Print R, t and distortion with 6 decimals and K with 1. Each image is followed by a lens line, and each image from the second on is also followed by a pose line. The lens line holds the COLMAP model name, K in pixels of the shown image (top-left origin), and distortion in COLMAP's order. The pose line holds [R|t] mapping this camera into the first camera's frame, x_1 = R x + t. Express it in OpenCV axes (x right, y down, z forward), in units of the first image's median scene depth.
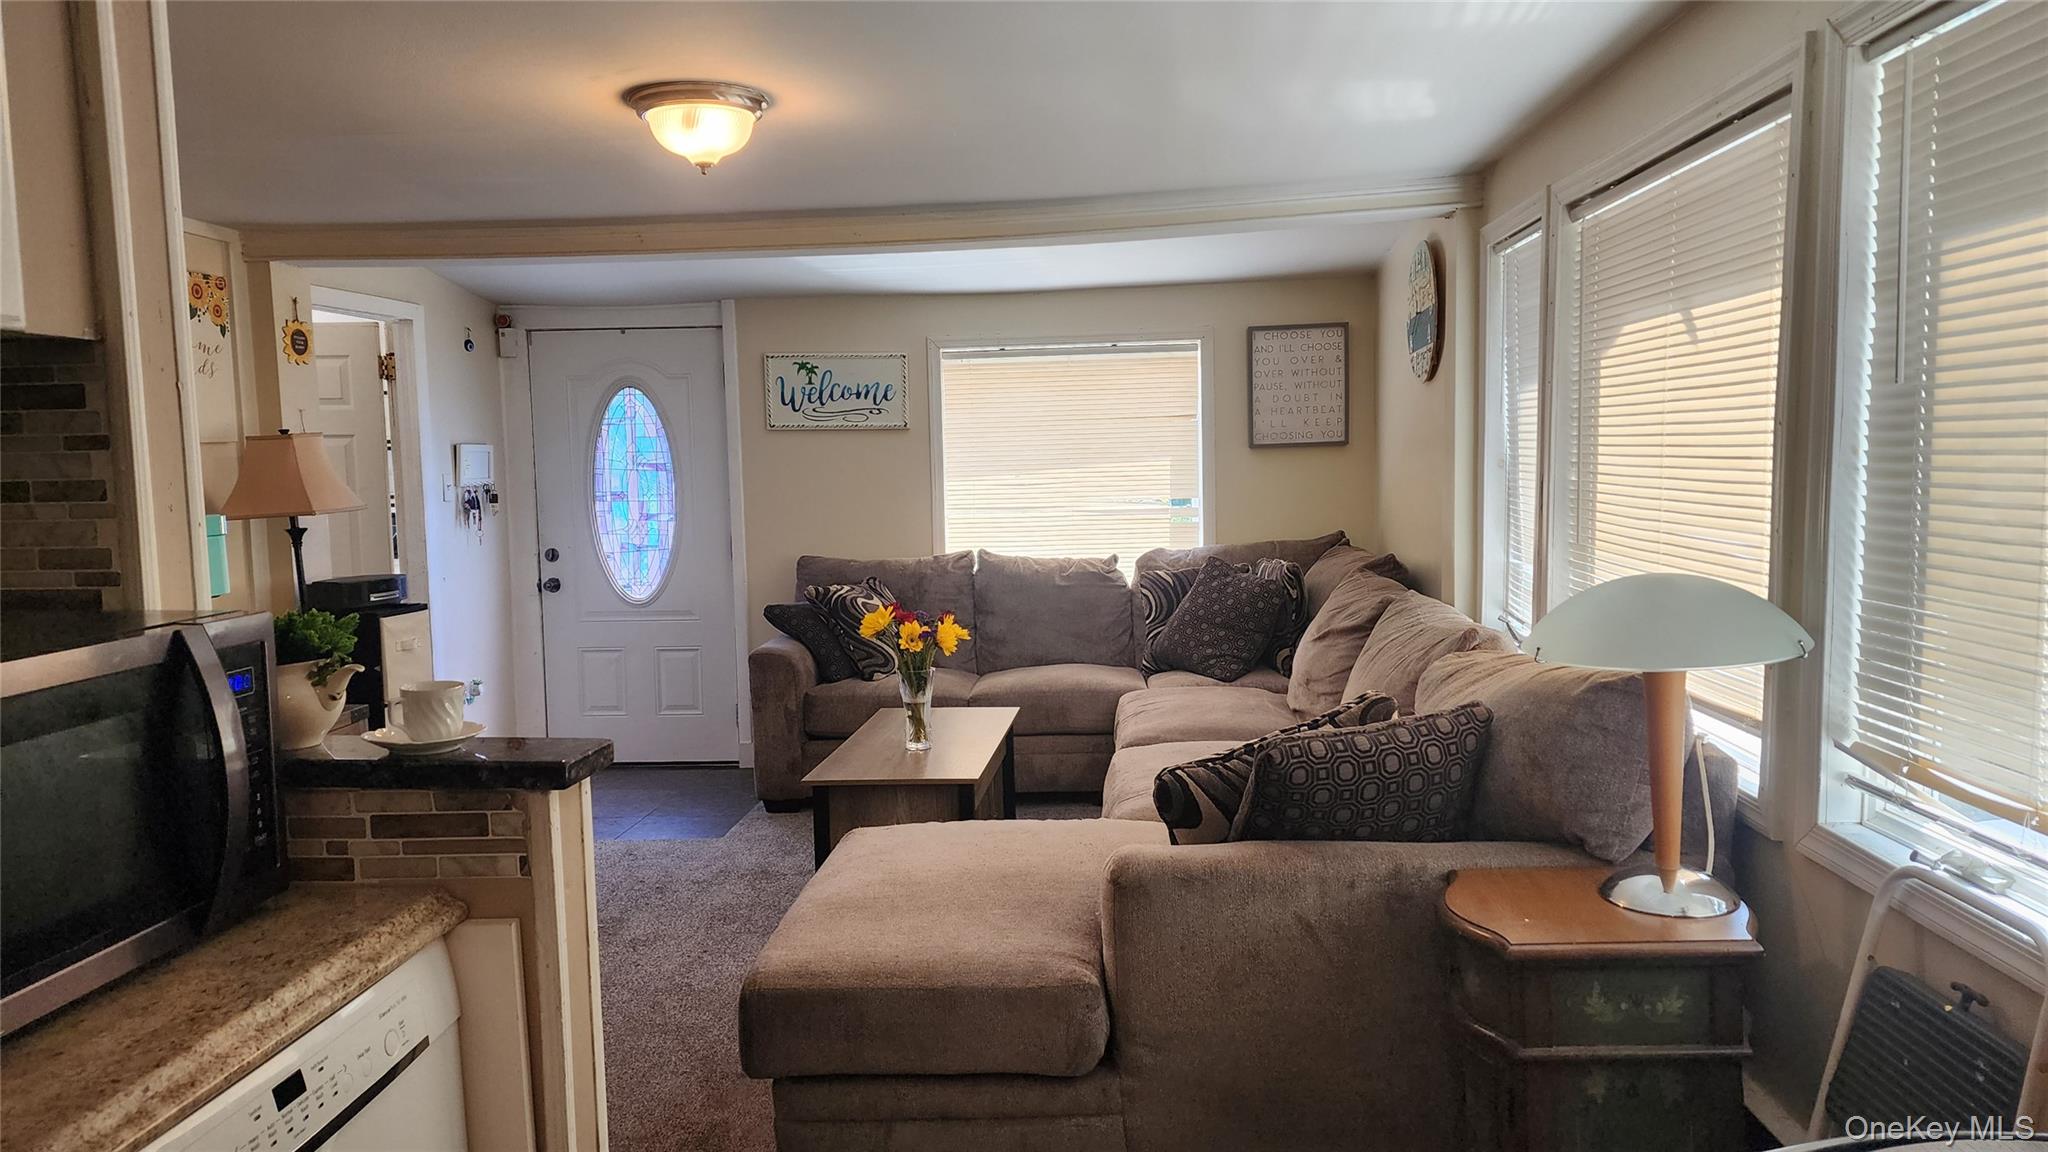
lens RADIAL K [[1367.6, 0, 1030.8], [0, 1367.6, 570.3], [0, 0, 1]] dist [0.112249, -0.111774]
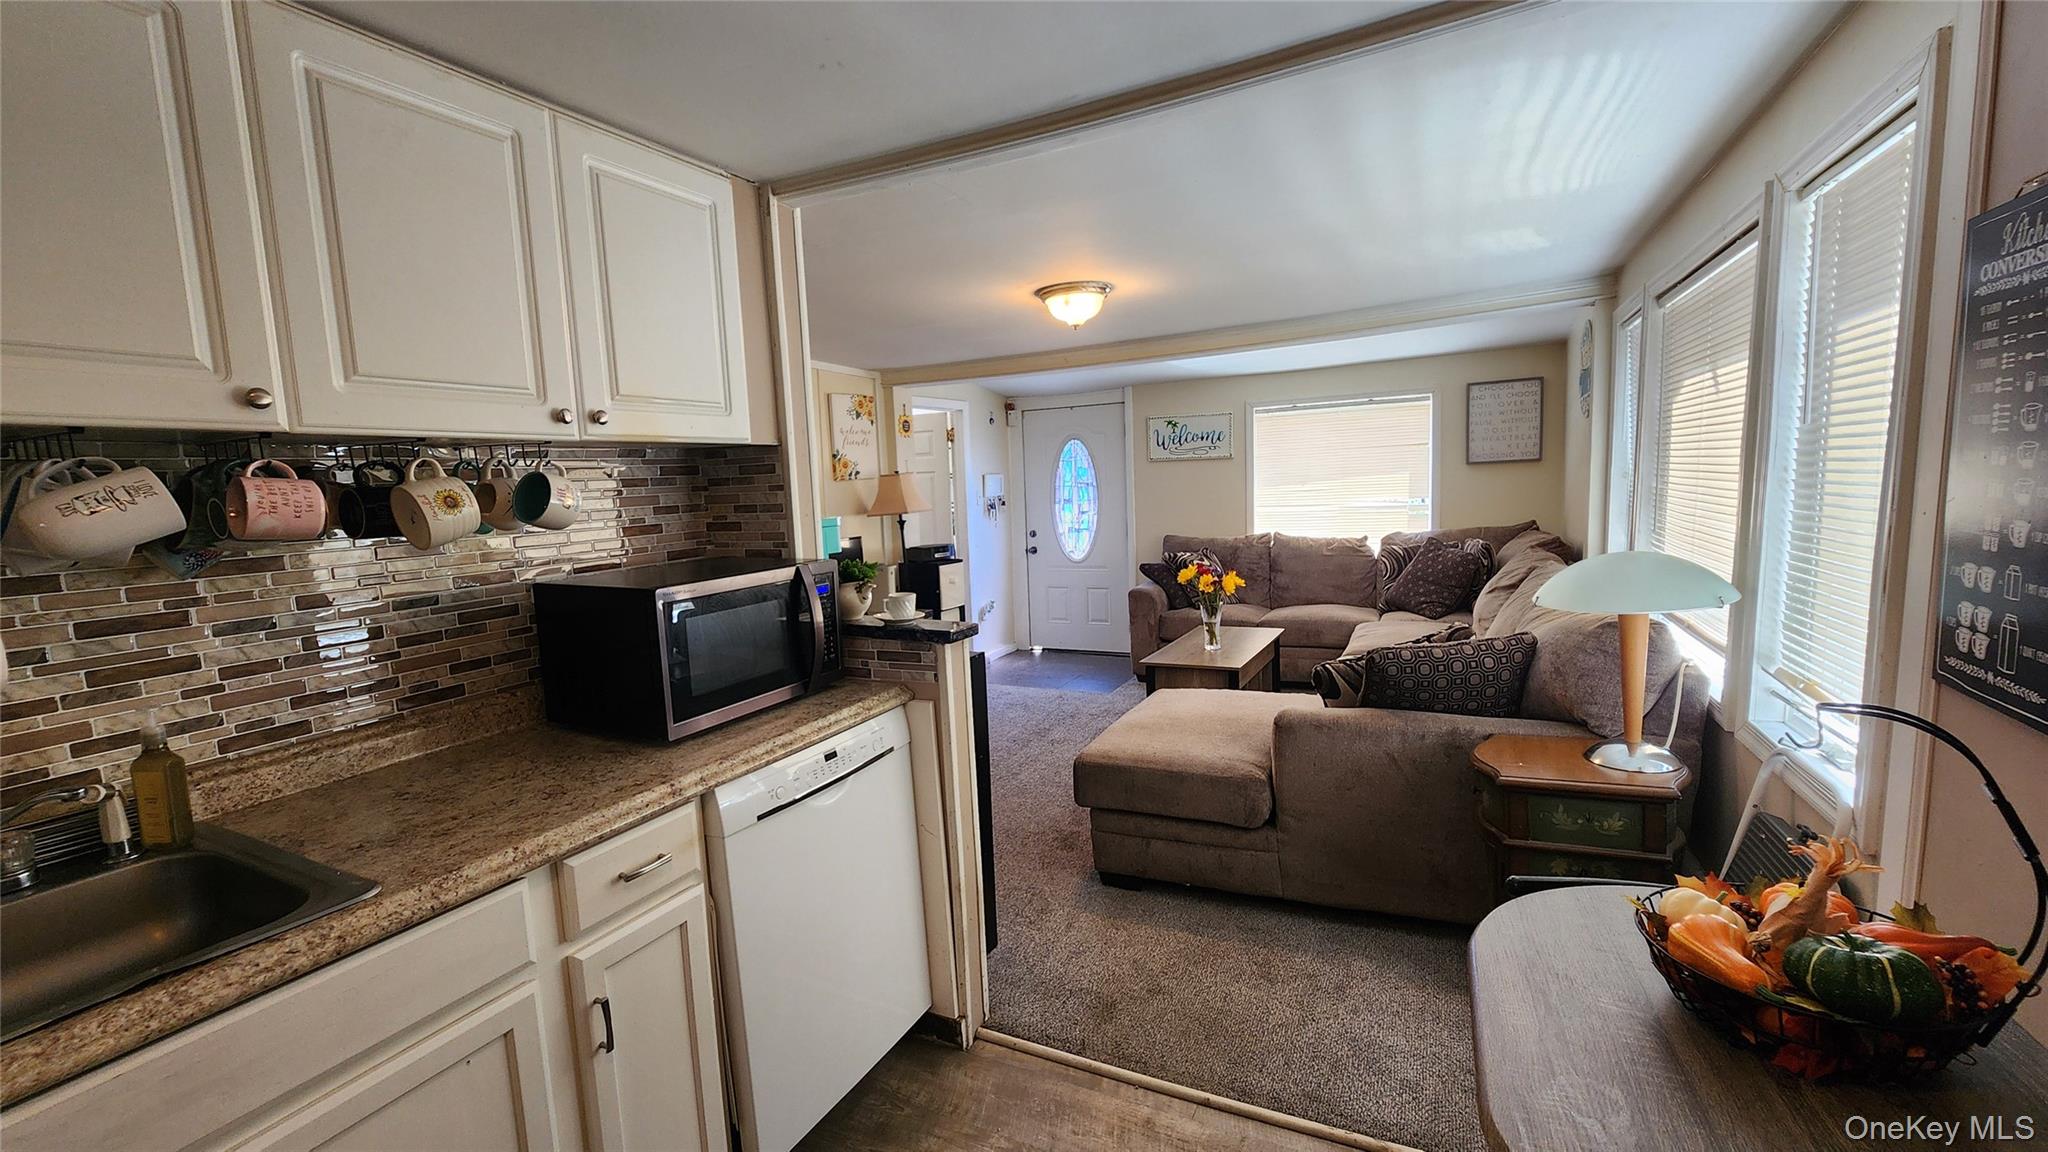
lens RADIAL K [[840.4, 0, 1013.4], [0, 840.4, 581.8], [0, 0, 1]] dist [0.000153, -0.001354]
pose [[0.925110, 0.026775, -0.378754, 0.078724], [-0.009338, 0.998813, 0.047800, -0.000924], [0.379584, -0.040683, 0.924262, -0.055179]]
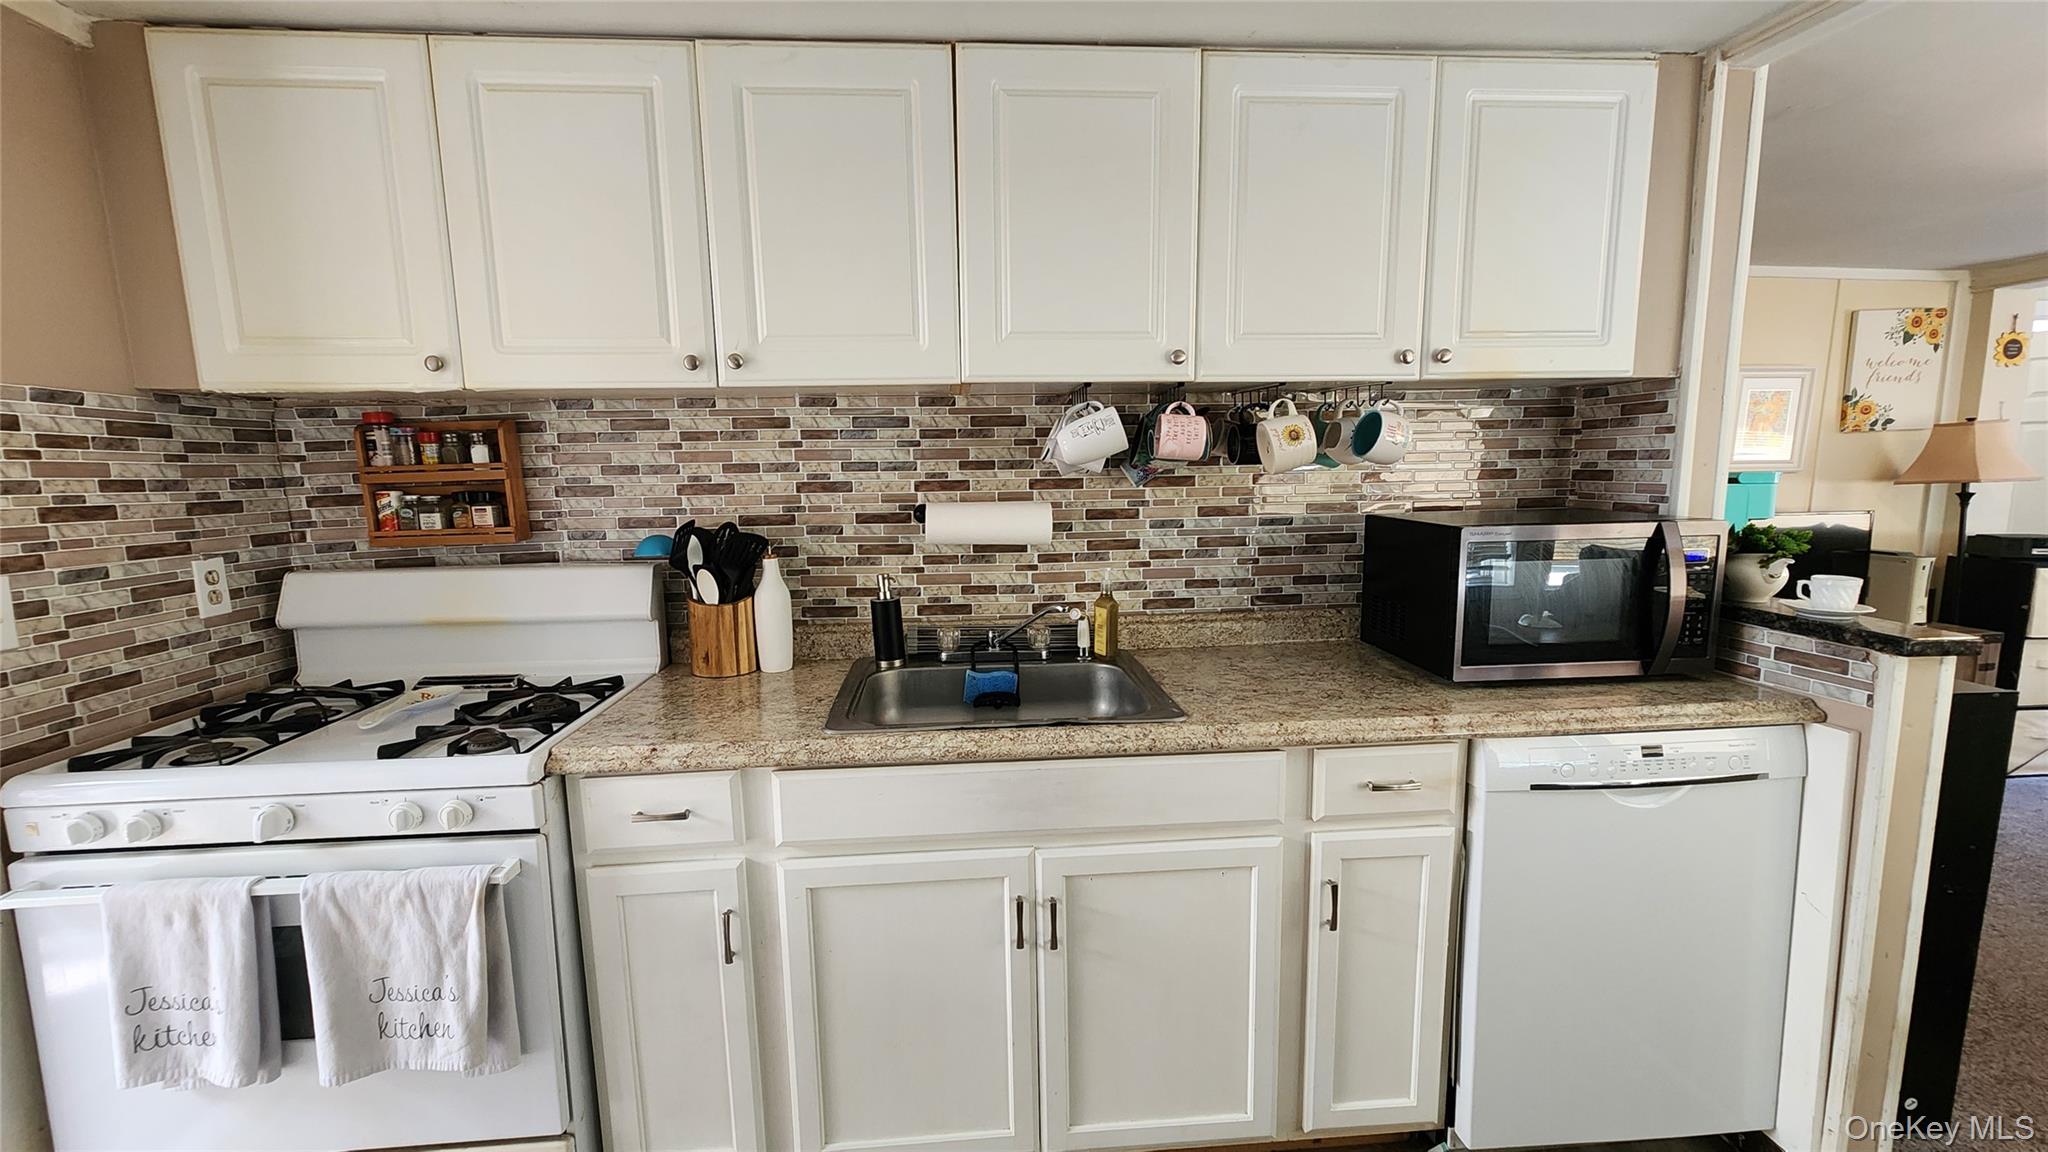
lens RADIAL K [[840.4, 0, 1013.4], [0, 840.4, 581.8], [0, 0, 1]] dist [0.000153, -0.001354]
pose [[0.164083, 0.151782, -0.974699, 0.116526], [-0.071858, 0.987305, 0.141649, 0.006098], [0.983826, 0.046798, 0.172906, -0.031566]]
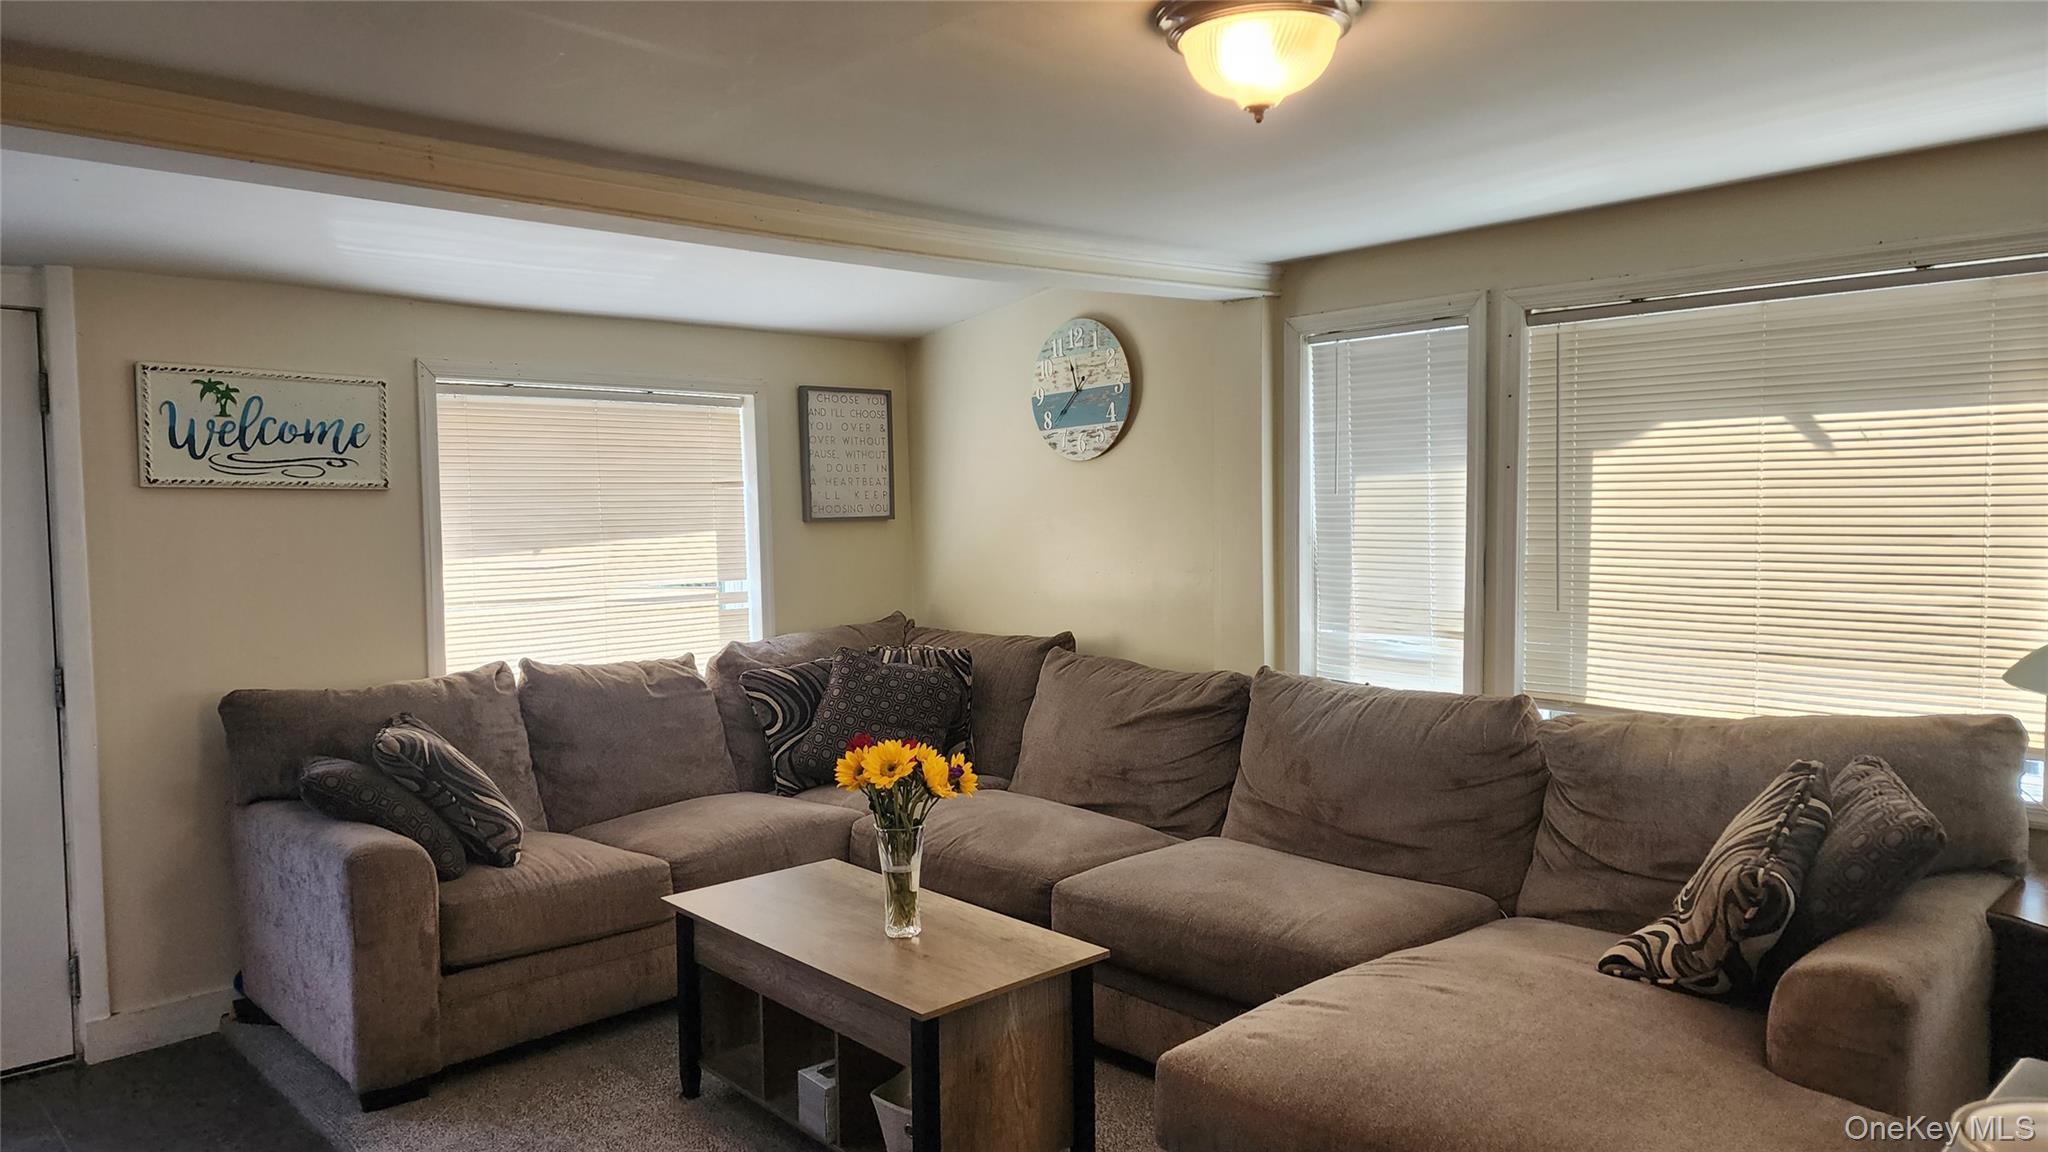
lens RADIAL K [[1367.6, 0, 1030.8], [0, 1367.6, 570.3], [0, 0, 1]] dist [0.112249, -0.111774]
pose [[0.669819, -0.021111, 0.742224, -0.578931], [0.056576, 0.998141, -0.022667, -0.044158], [-0.740366, 0.057175, 0.669768, 0.447804]]
